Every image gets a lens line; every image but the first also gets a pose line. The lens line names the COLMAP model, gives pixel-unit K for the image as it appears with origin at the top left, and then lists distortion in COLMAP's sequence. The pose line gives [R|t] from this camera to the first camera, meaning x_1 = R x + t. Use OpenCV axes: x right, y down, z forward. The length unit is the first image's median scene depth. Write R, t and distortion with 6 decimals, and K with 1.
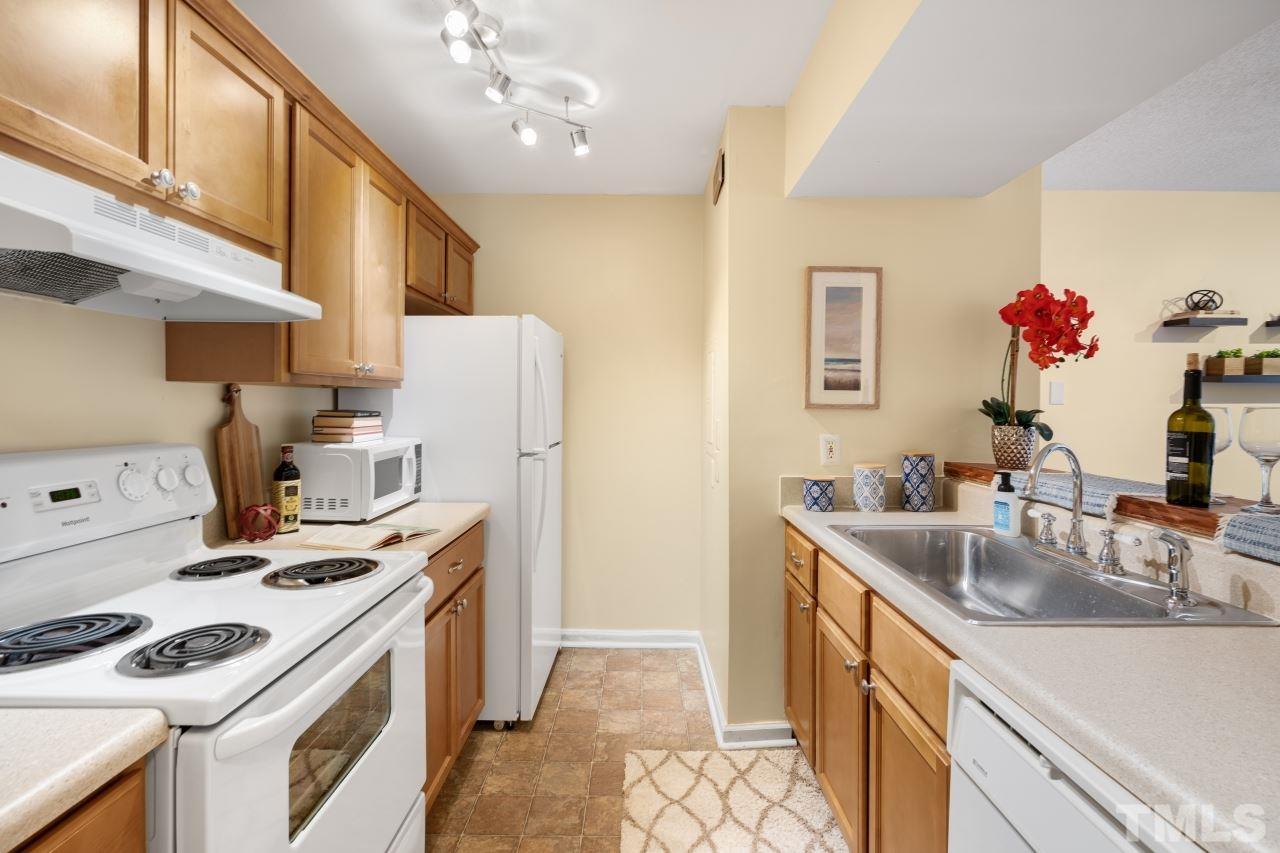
lens RADIAL K [[581.6, 0, 642.0], [0, 581.6, 405.7], [0, 0, 1]] dist [0.000046, 0.000796]
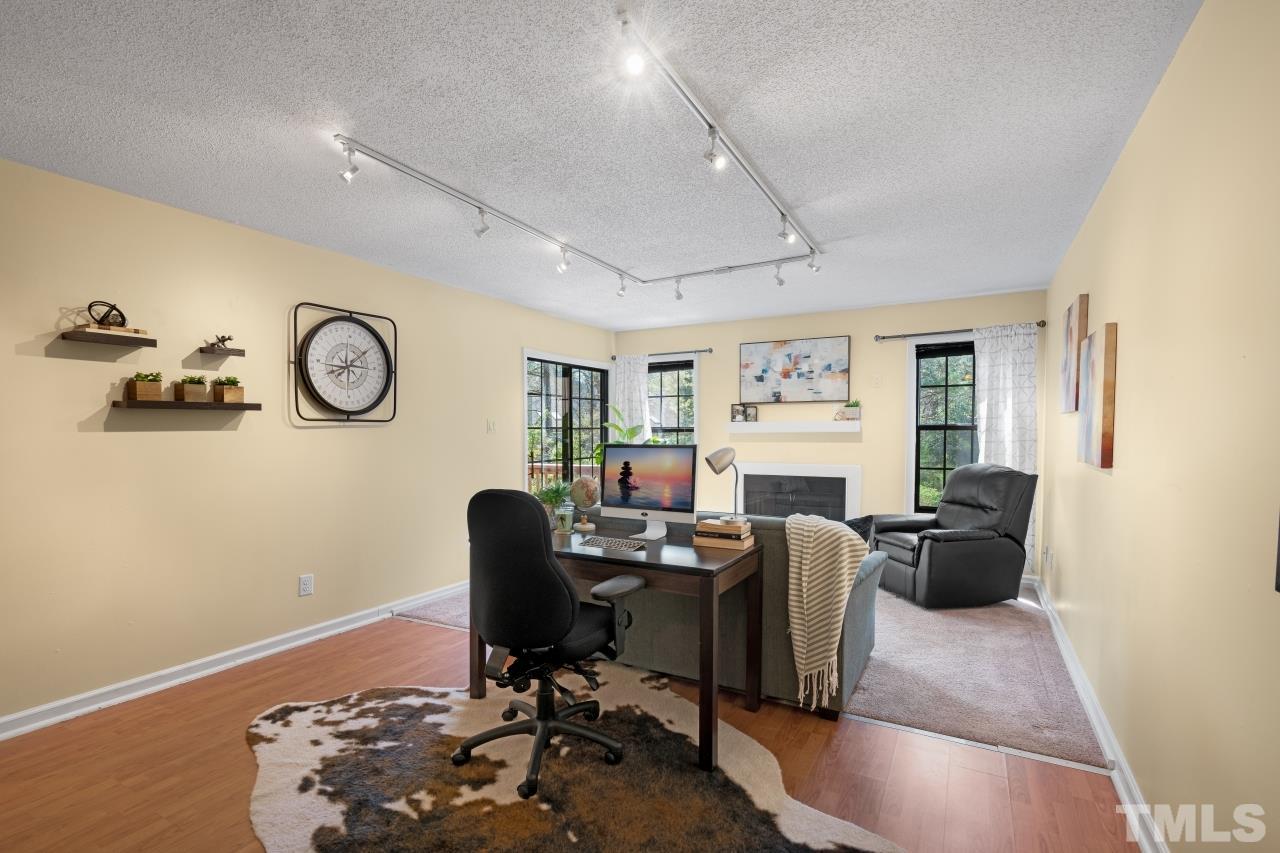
lens RADIAL K [[590.8, 0, 637.4], [0, 590.8, 454.7], [0, 0, 1]] dist [-0.001509, -0.000149]
pose [[0.486481, -0.043650, 0.872600, 0.825877], [0.011190, 0.998981, 0.043733, 0.001482], [-0.873619, -0.011511, 0.486474, -0.193837]]
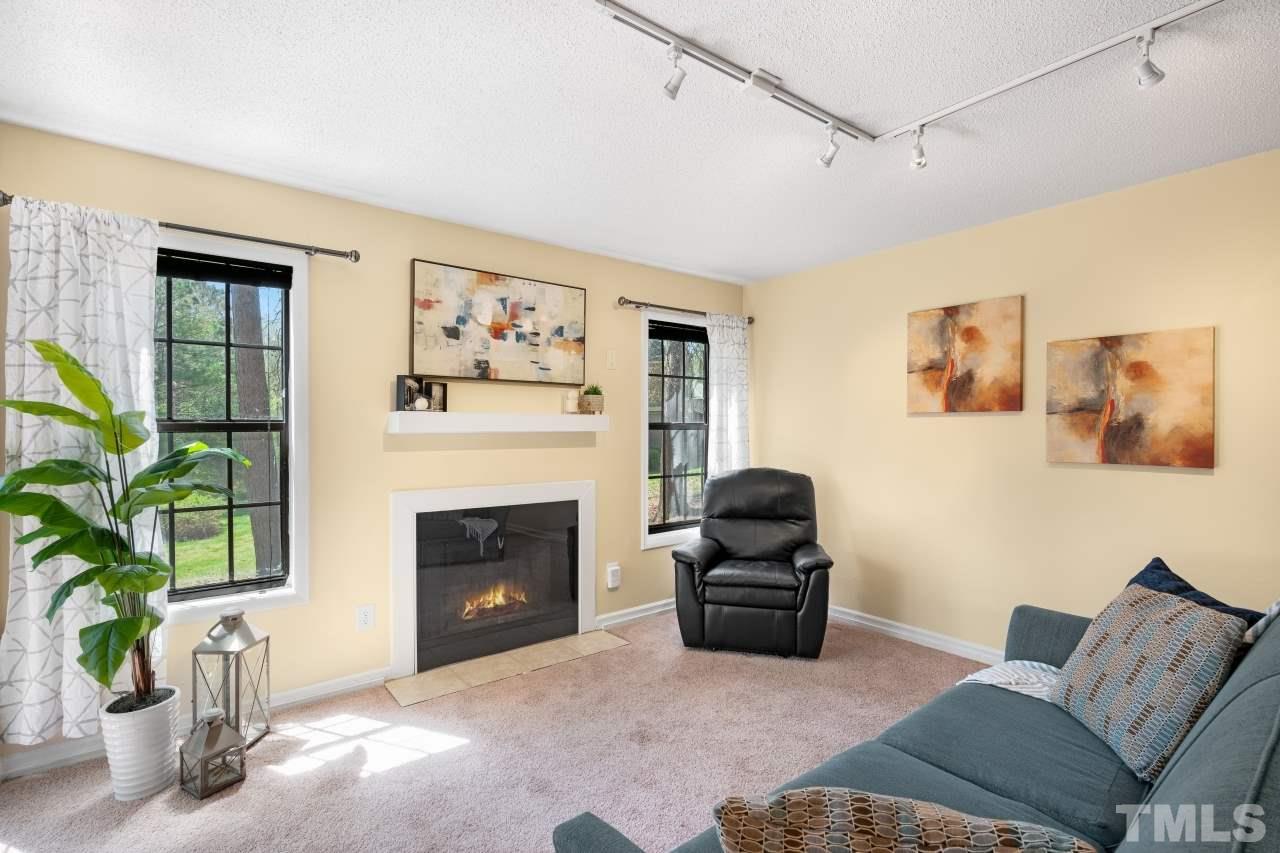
lens RADIAL K [[578.4, 0, 635.6], [0, 578.4, 424.0], [0, 0, 1]] dist [-0.000984, 0.000036]
pose [[-0.605245, -0.003272, 0.796032, 2.109014], [-0.002810, 0.999994, 0.001973, 0.000362], [-0.796034, -0.001042, -0.605251, 1.192993]]
